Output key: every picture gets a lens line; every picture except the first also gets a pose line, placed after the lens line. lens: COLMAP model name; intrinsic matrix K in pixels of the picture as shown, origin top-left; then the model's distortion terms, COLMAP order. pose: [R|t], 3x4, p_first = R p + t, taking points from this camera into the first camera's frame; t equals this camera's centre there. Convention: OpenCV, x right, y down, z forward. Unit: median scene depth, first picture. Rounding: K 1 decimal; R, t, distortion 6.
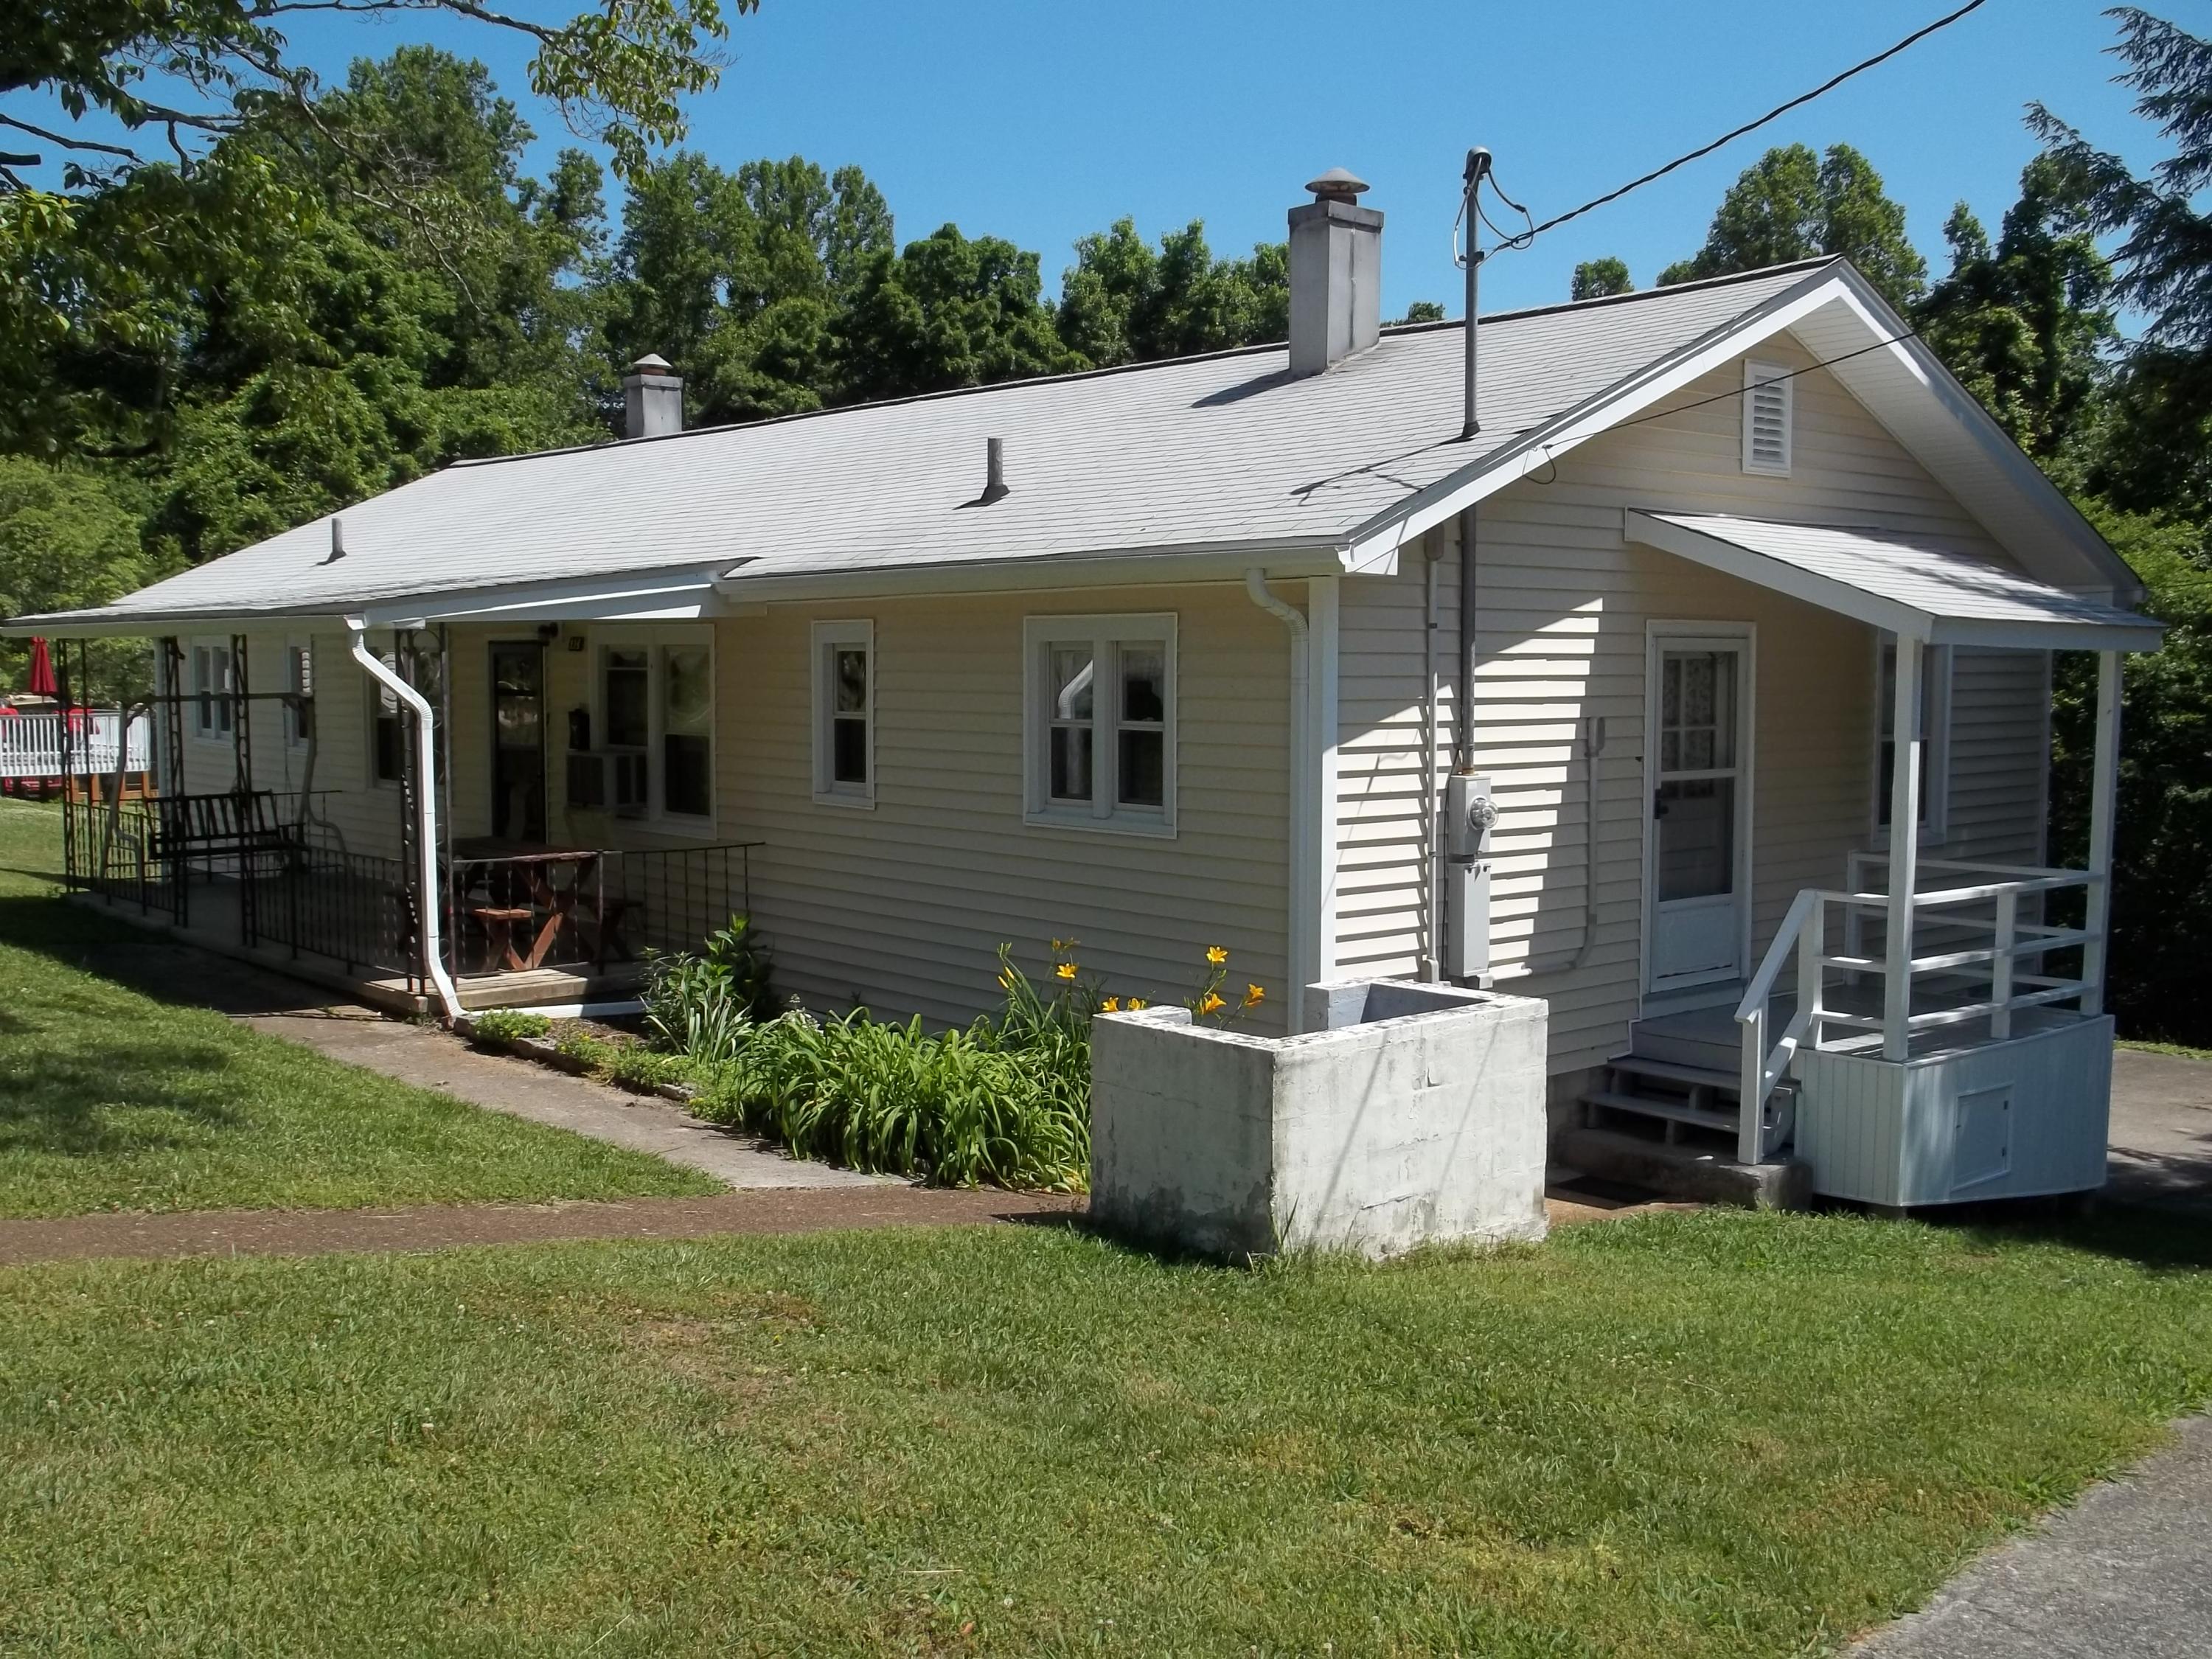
lens RADIAL K [[2120.6, 0, 1106.0], [0, 2120.6, 829.5], [0, 0, 1]] dist [-0.069590, 0.029438]
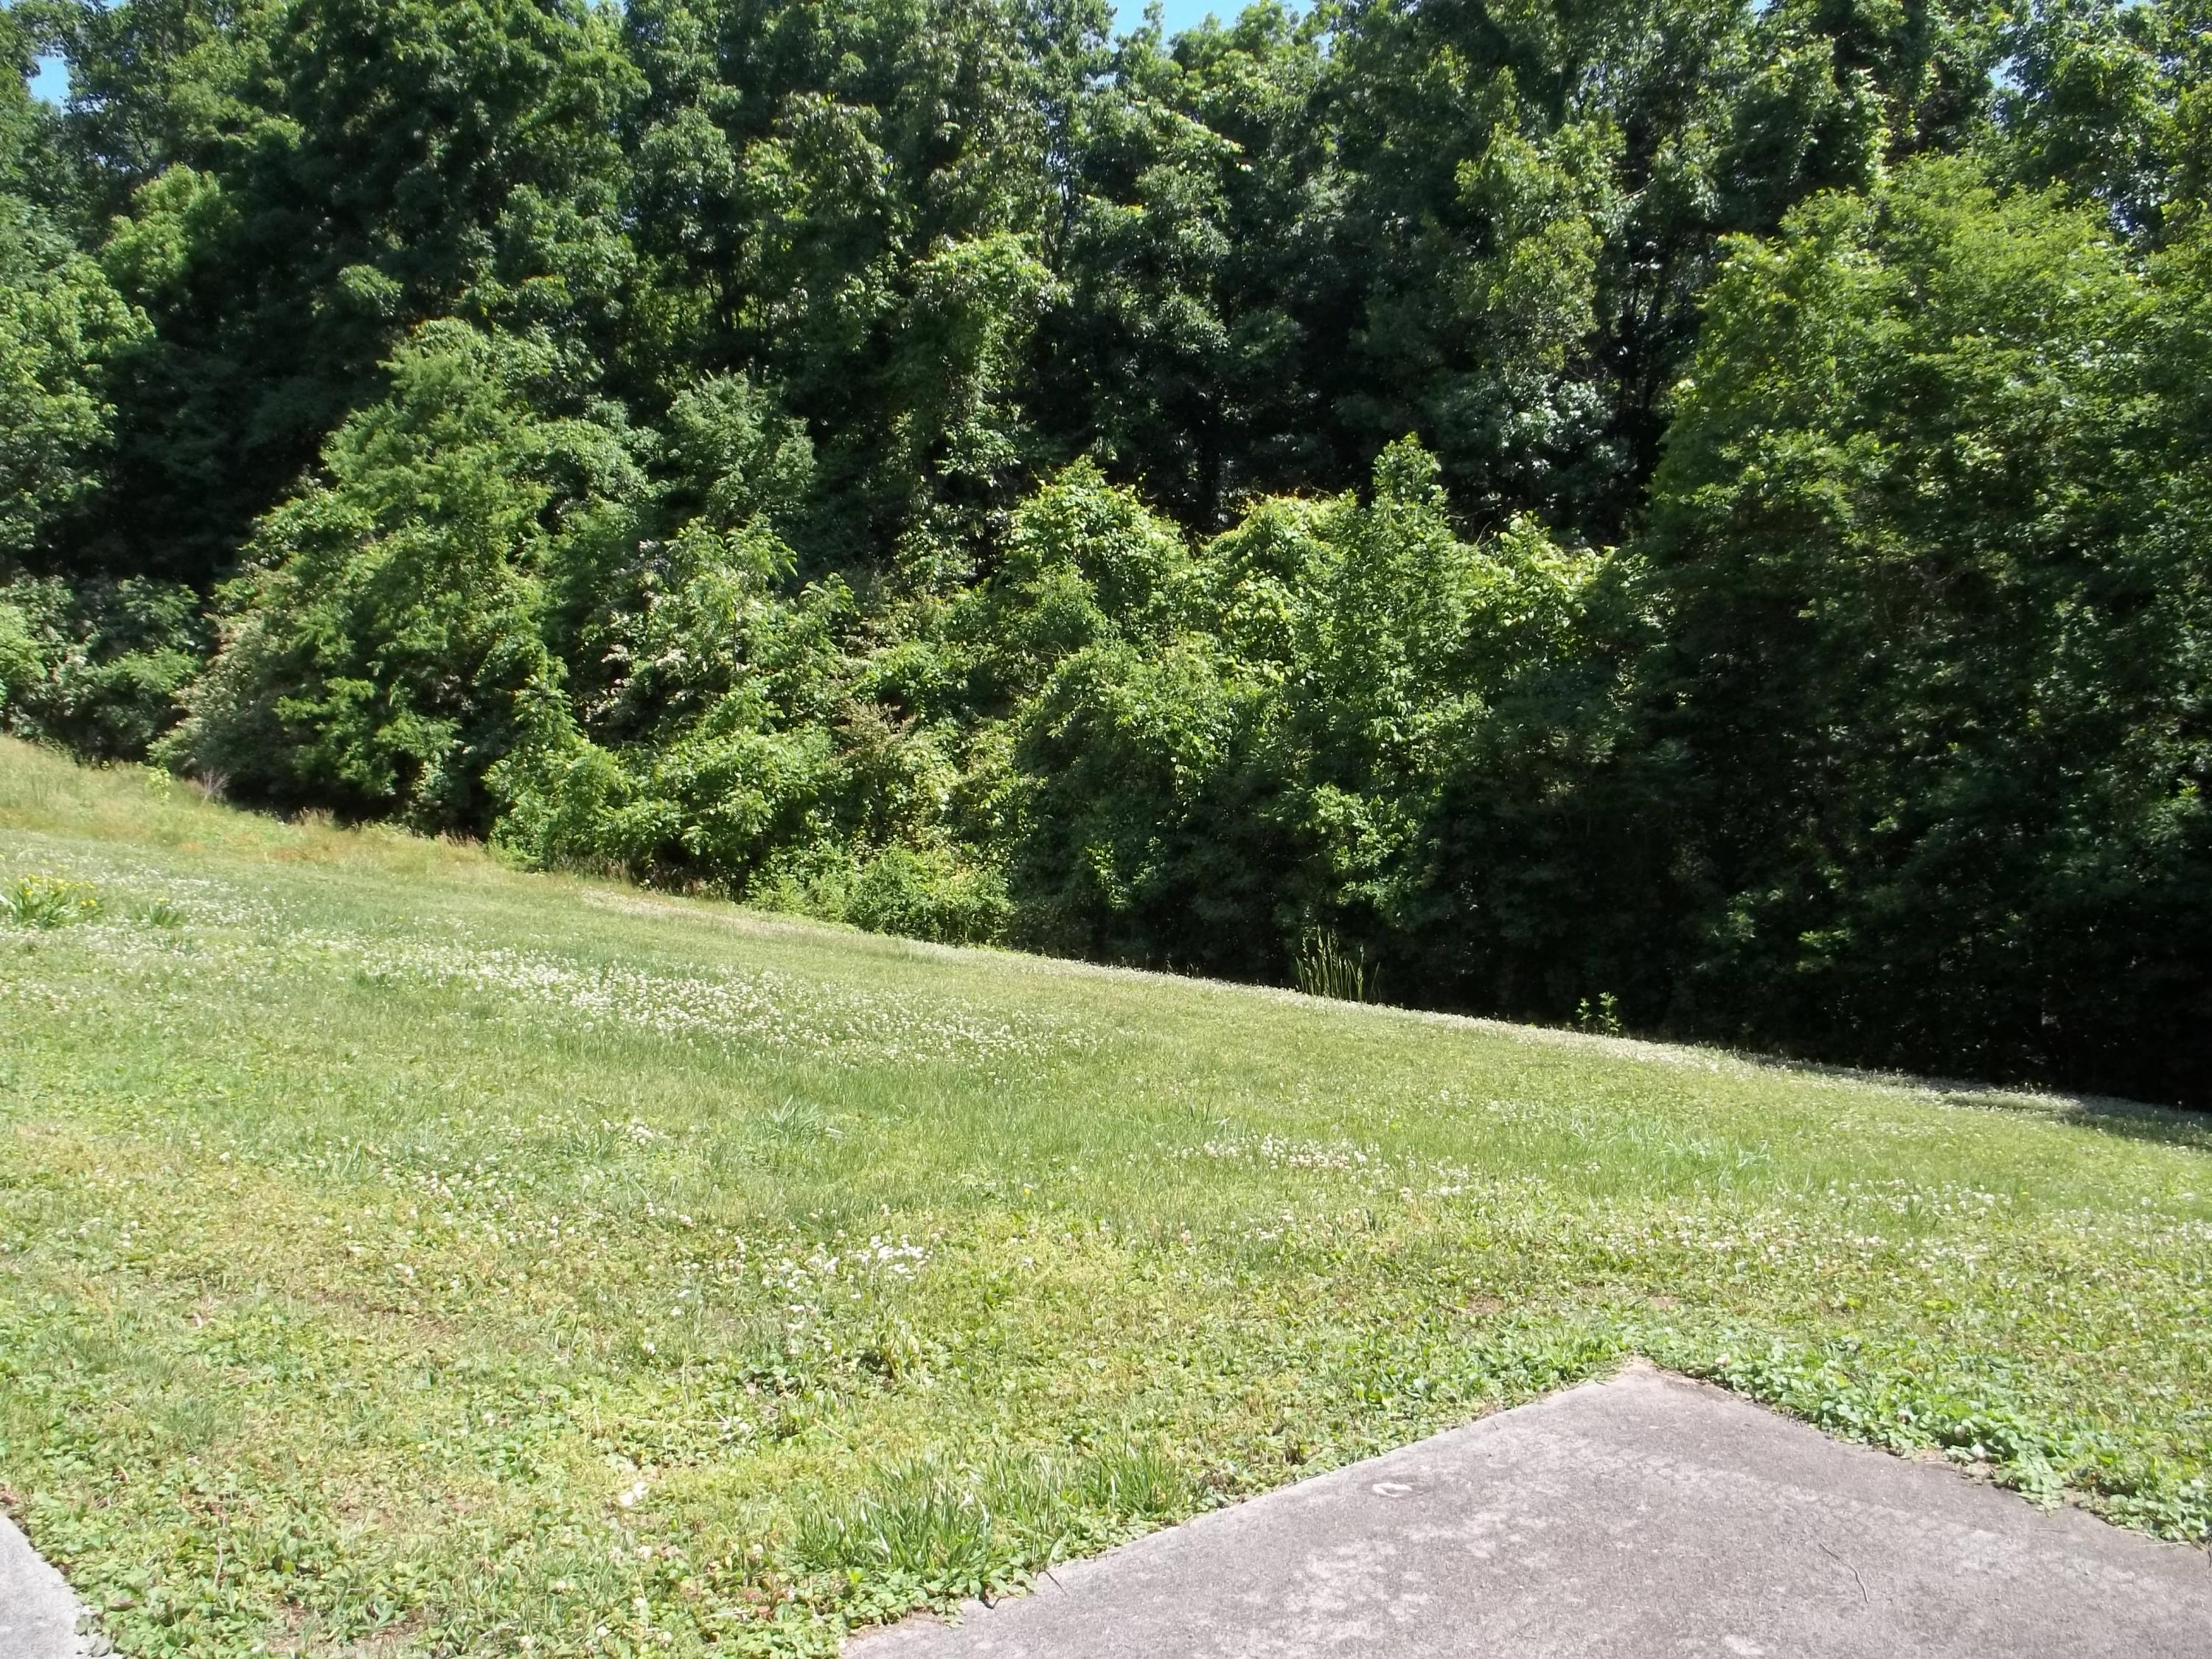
lens RADIAL K [[2123.3, 0, 1106.0], [0, 2123.3, 829.5], [0, 0, 1]] dist [-0.080296, 0.072569]
pose [[0.999343, -0.002911, 0.036136, 0.851309], [0.001308, 0.999016, 0.044321, 0.086975], [-0.036229, -0.044244, 0.998364, 1.633565]]
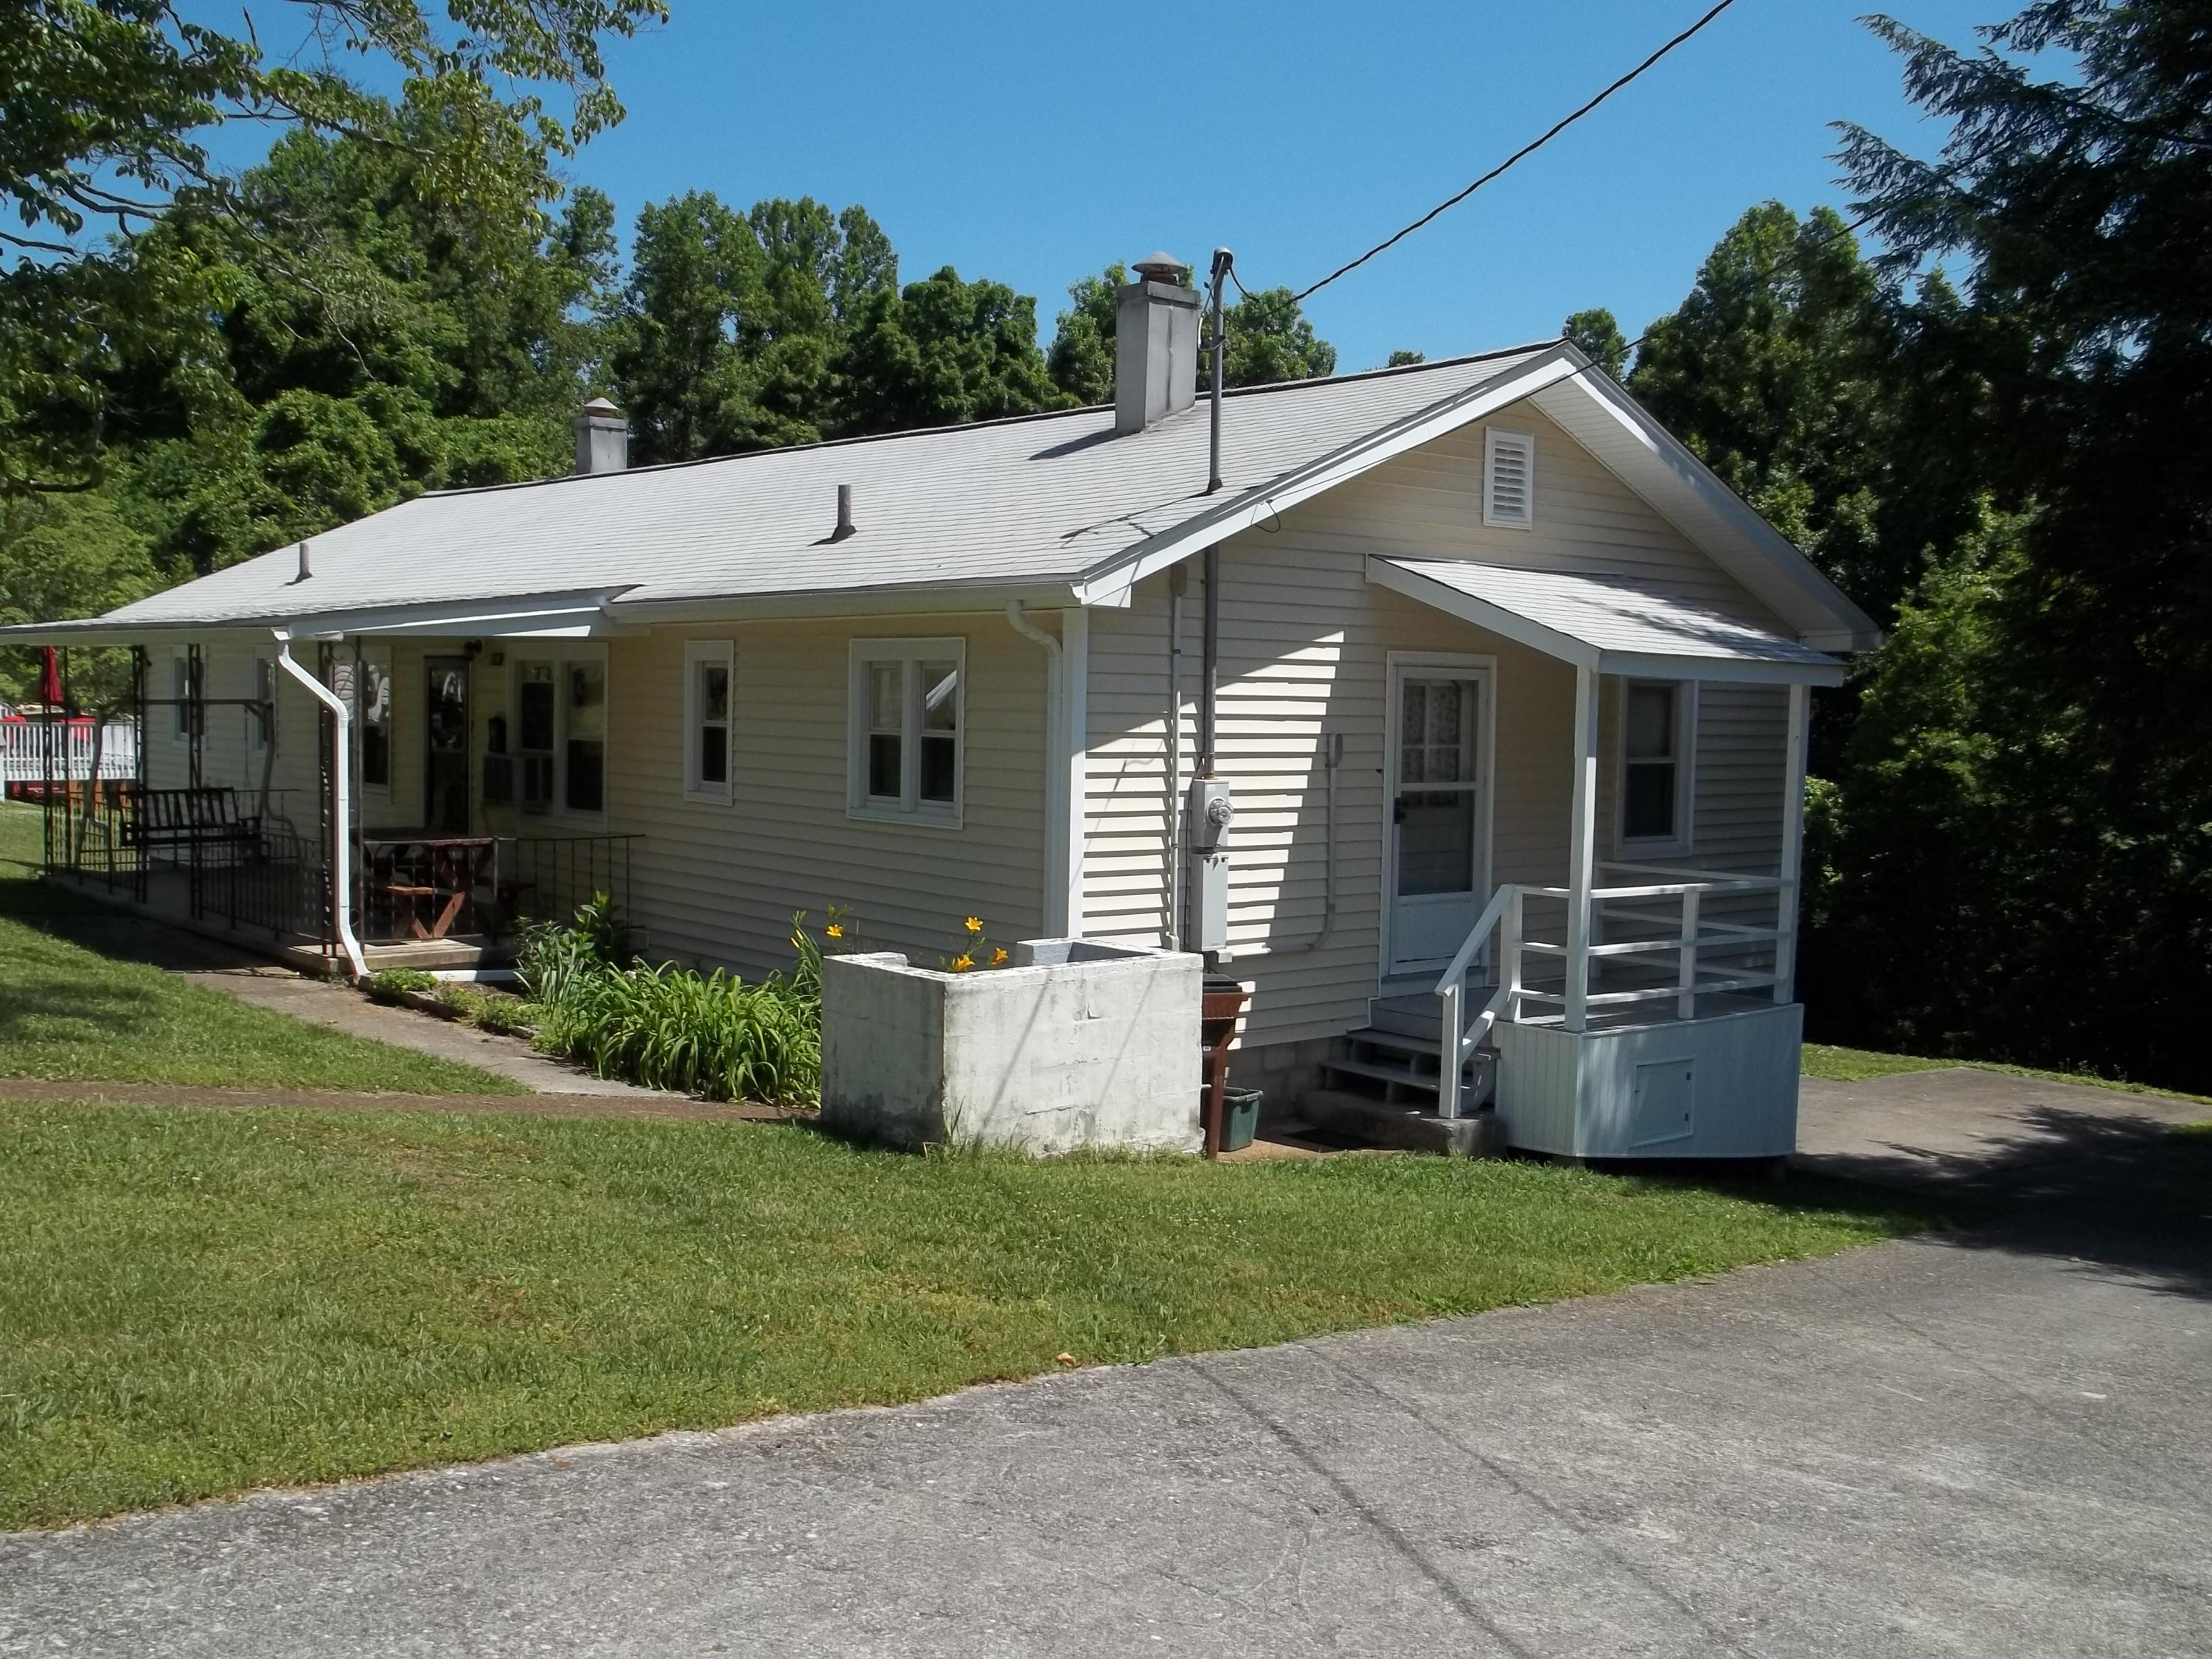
lens RADIAL K [[2123.3, 0, 1106.0], [0, 2123.3, 829.5], [0, 0, 1]] dist [-0.080296, 0.072569]
pose [[0.999777, 0.019160, -0.008830, 0.107770], [-0.019307, 0.999671, -0.016870, 0.019837], [0.008504, 0.017037, 0.999819, -0.152027]]
